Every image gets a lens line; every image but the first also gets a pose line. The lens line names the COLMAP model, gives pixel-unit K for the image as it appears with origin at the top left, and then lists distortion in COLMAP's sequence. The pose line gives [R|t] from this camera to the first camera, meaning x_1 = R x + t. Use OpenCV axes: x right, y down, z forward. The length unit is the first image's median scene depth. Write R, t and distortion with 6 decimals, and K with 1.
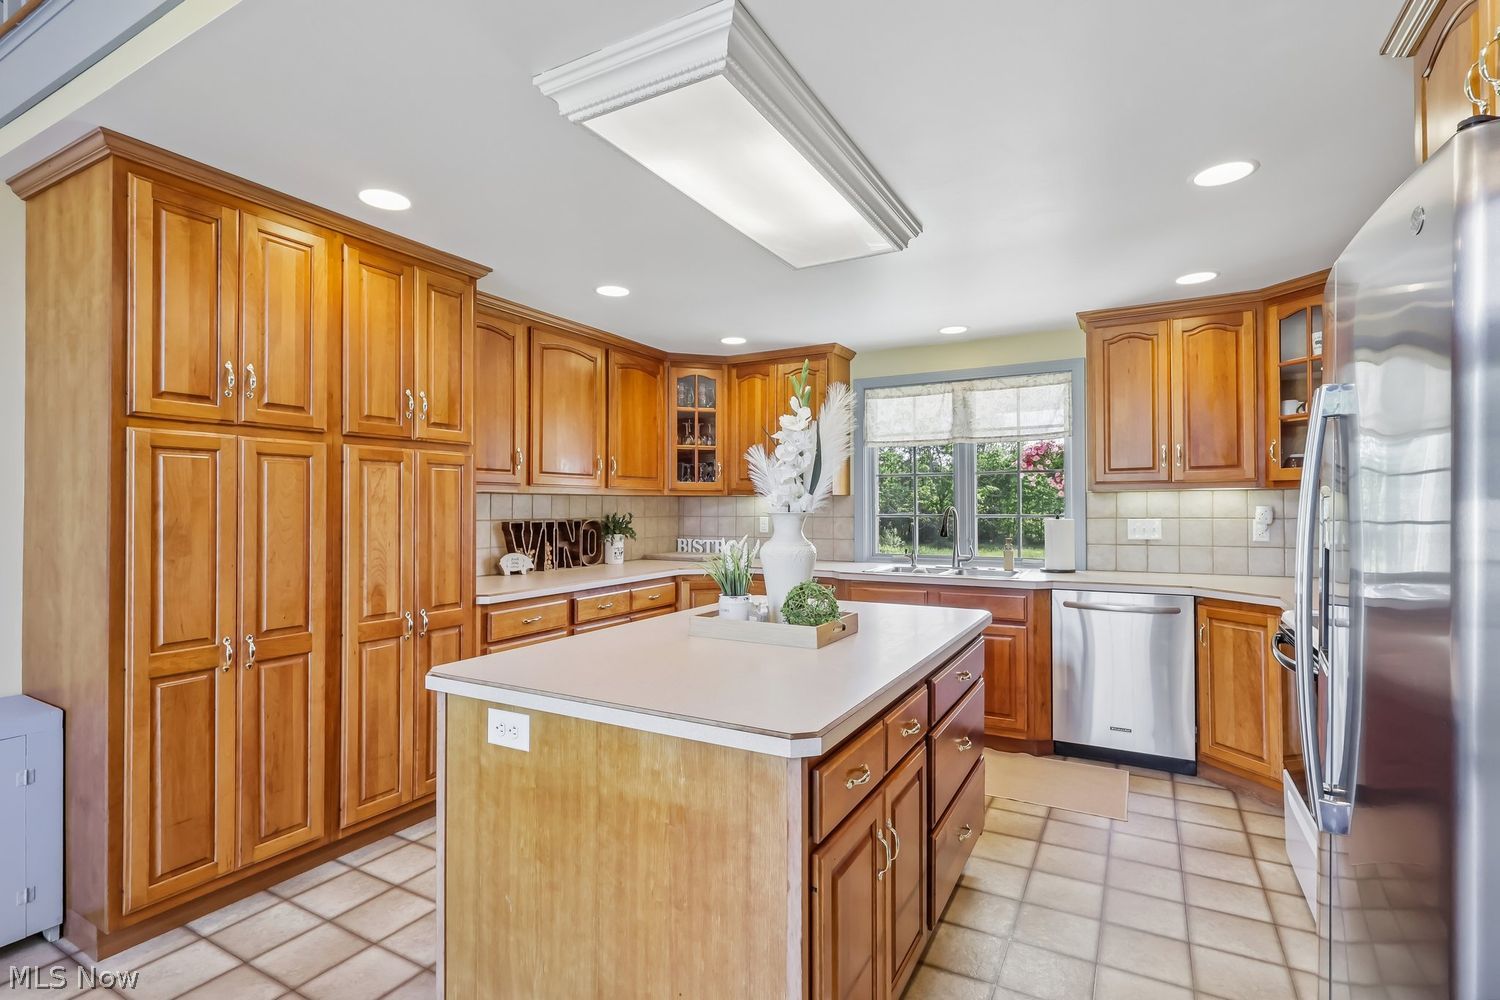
lens RADIAL K [[701.0, 0, 750.0], [0, 701.0, 500.0], [0, 0, 1]] dist [-0.004356, -0.000529]
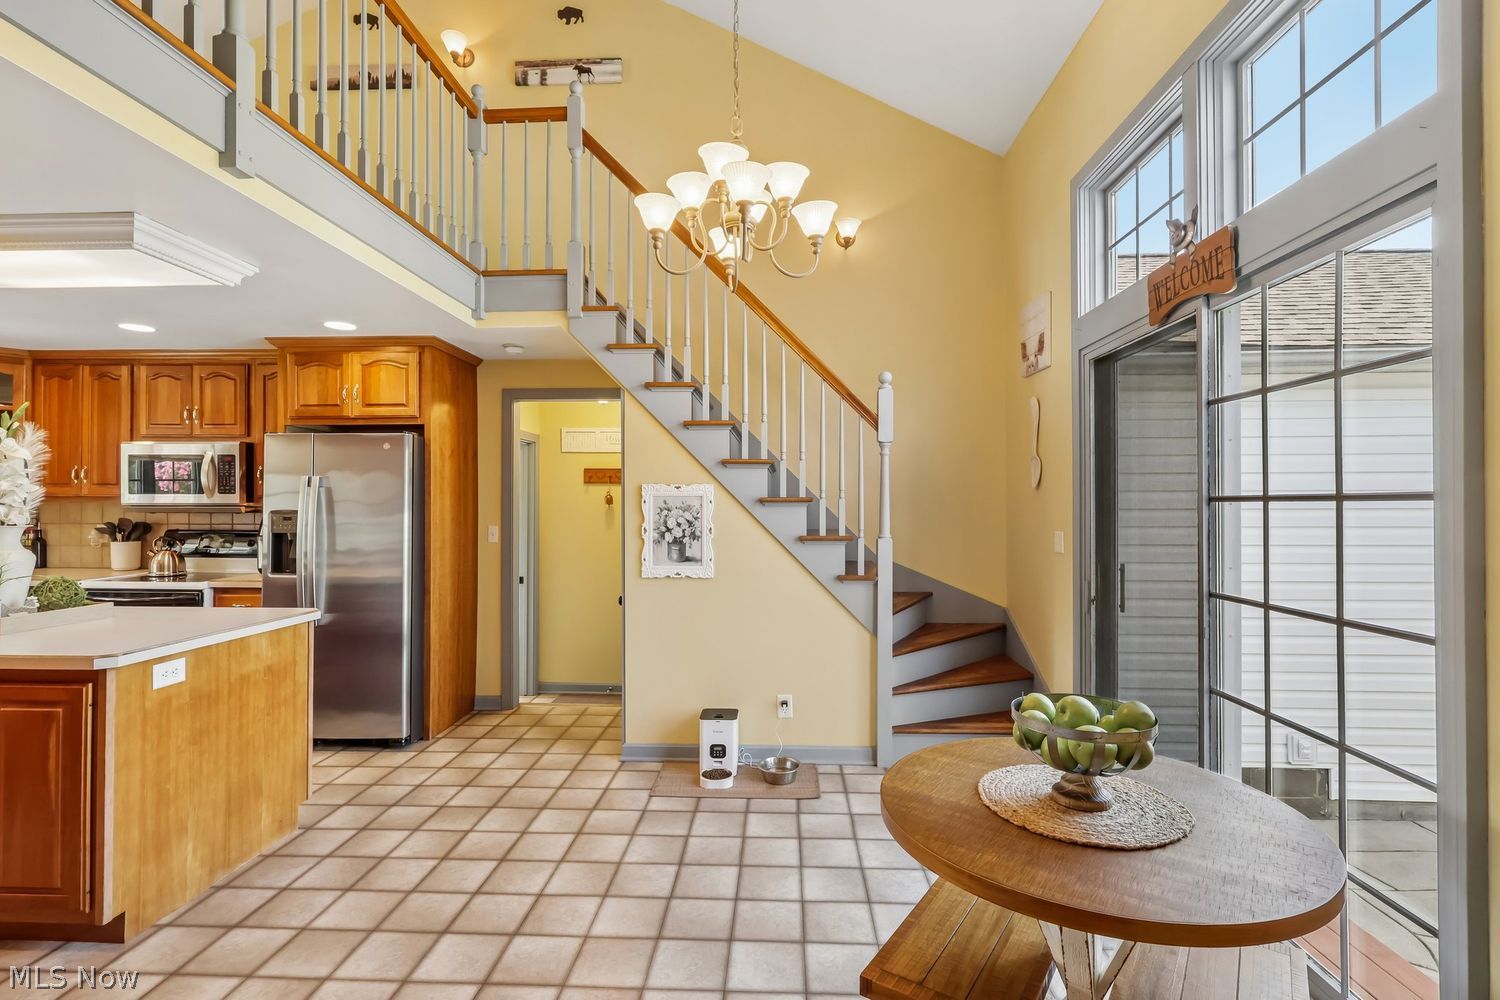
lens RADIAL K [[702.7, 0, 750.0], [0, 702.7, 500.0], [0, 0, 1]] dist [-0.000881, -0.000742]
pose [[-0.447232, 0.010333, 0.894358, -1.128193], [-0.009061, 0.999830, -0.016083, -0.014532], [-0.894372, -0.015297, -0.447063, 0.286077]]
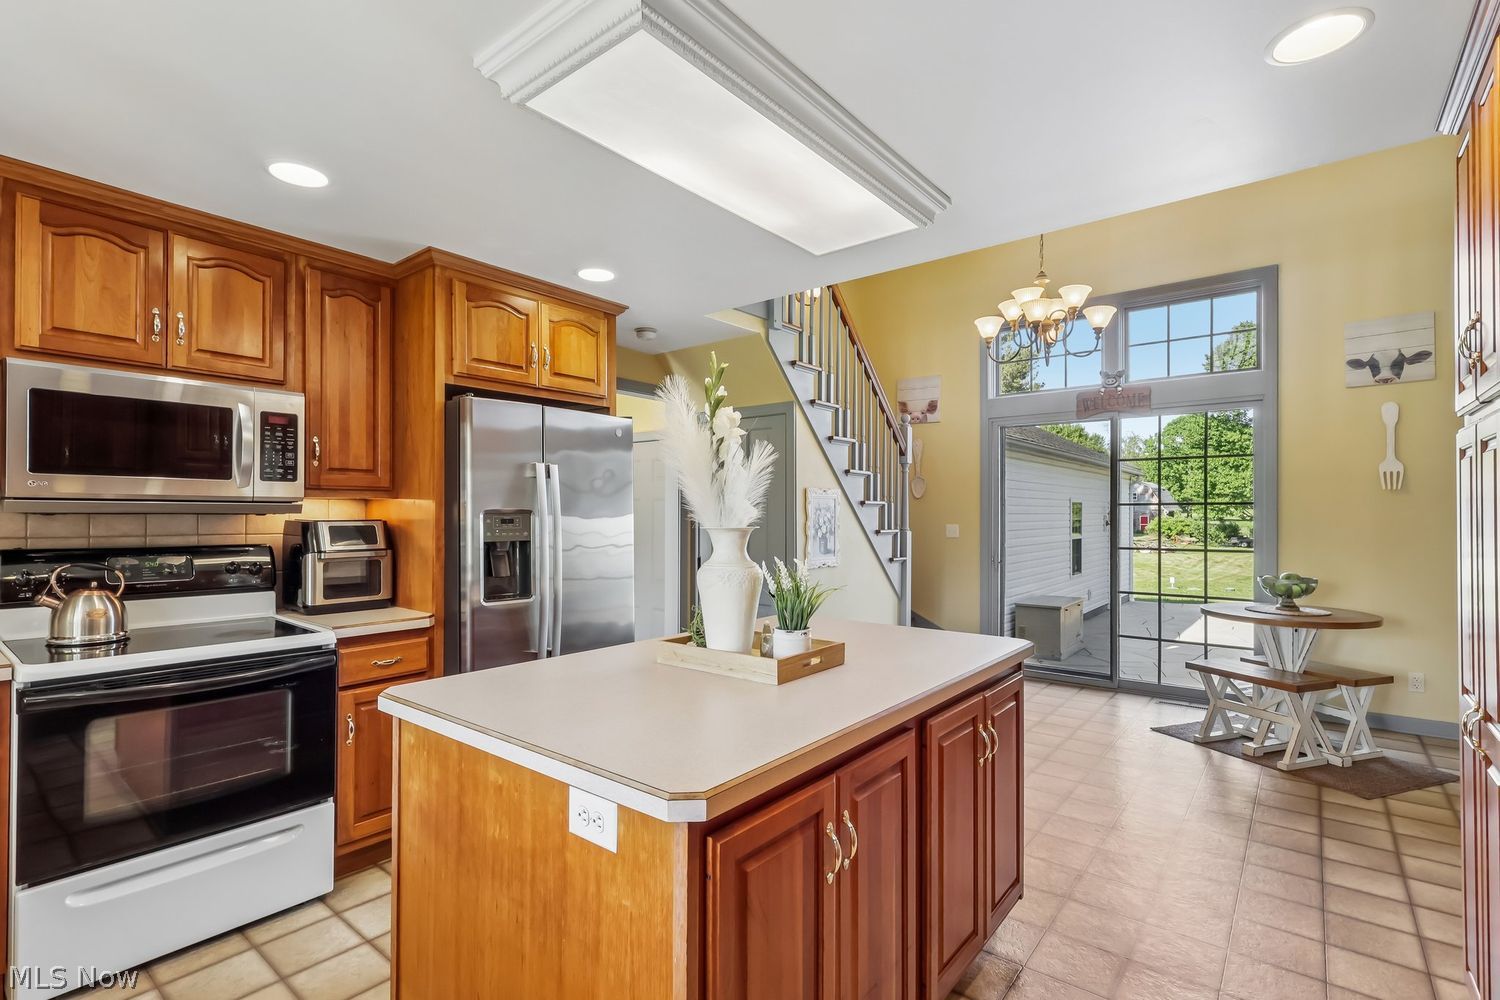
lens RADIAL K [[697.7, 0, 770.7], [0, 697.7, 506.0], [0, 0, 1]] dist [-0.001166, -0.000226]
pose [[-0.989068, 0.002387, 0.147443, -0.094715], [-0.000616, 0.999793, -0.020315, 0.004710], [-0.147461, -0.020183, -0.988862, 1.277744]]
